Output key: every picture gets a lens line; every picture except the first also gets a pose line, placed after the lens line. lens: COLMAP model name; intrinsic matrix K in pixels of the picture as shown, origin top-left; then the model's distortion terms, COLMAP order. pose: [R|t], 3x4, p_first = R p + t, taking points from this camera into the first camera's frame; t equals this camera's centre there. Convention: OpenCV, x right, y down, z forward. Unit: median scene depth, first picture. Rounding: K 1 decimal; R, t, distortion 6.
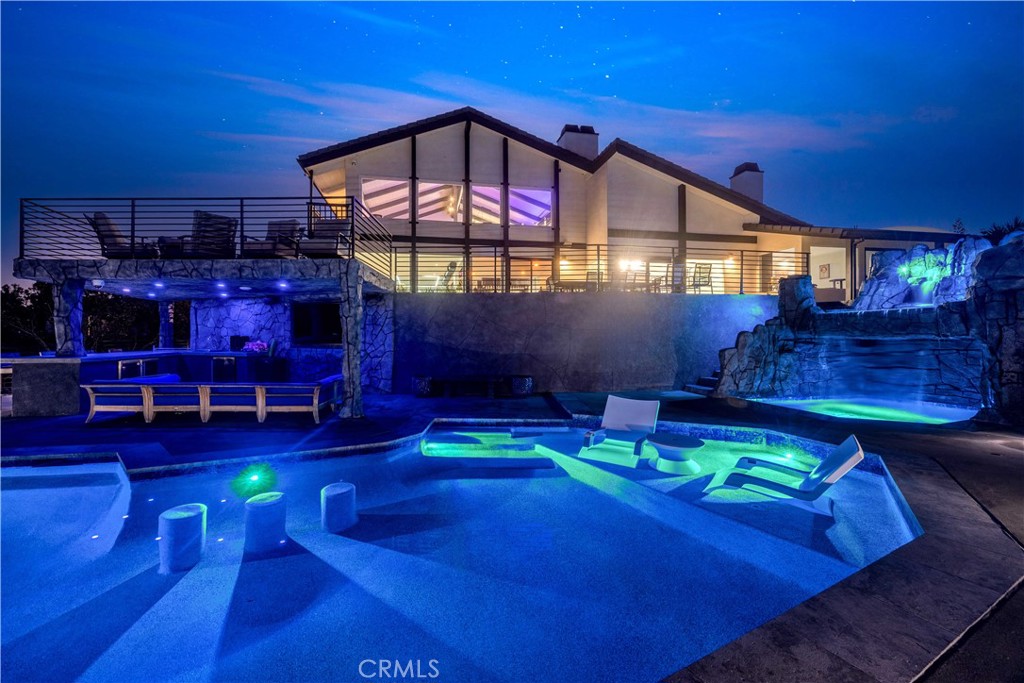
lens RADIAL K [[391.3, 0, 512.0], [0, 391.3, 341.5], [0, 0, 1]] dist [-0.000248, -0.000080]
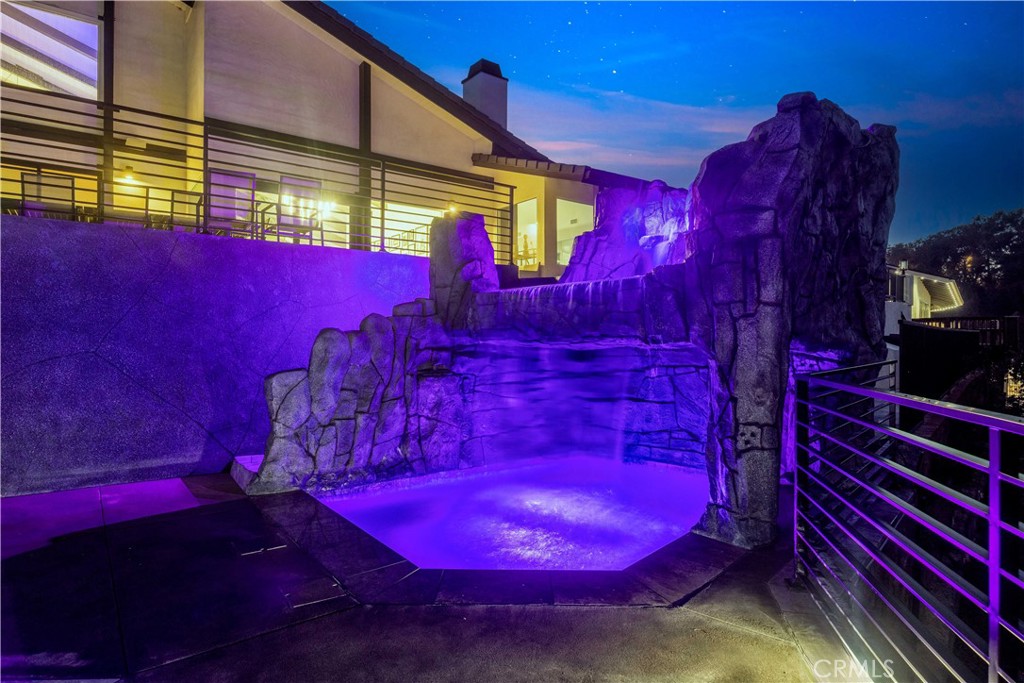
lens RADIAL K [[605.3, 0, 512.0], [0, 605.3, 341.5], [0, 0, 1]] dist [0.000716, -0.000227]
pose [[0.881949, 0.001773, 0.471341, 0.450078], [0.002869, 0.999954, -0.009130, -0.005857], [-0.471335, 0.009405, 0.881904, 0.329785]]
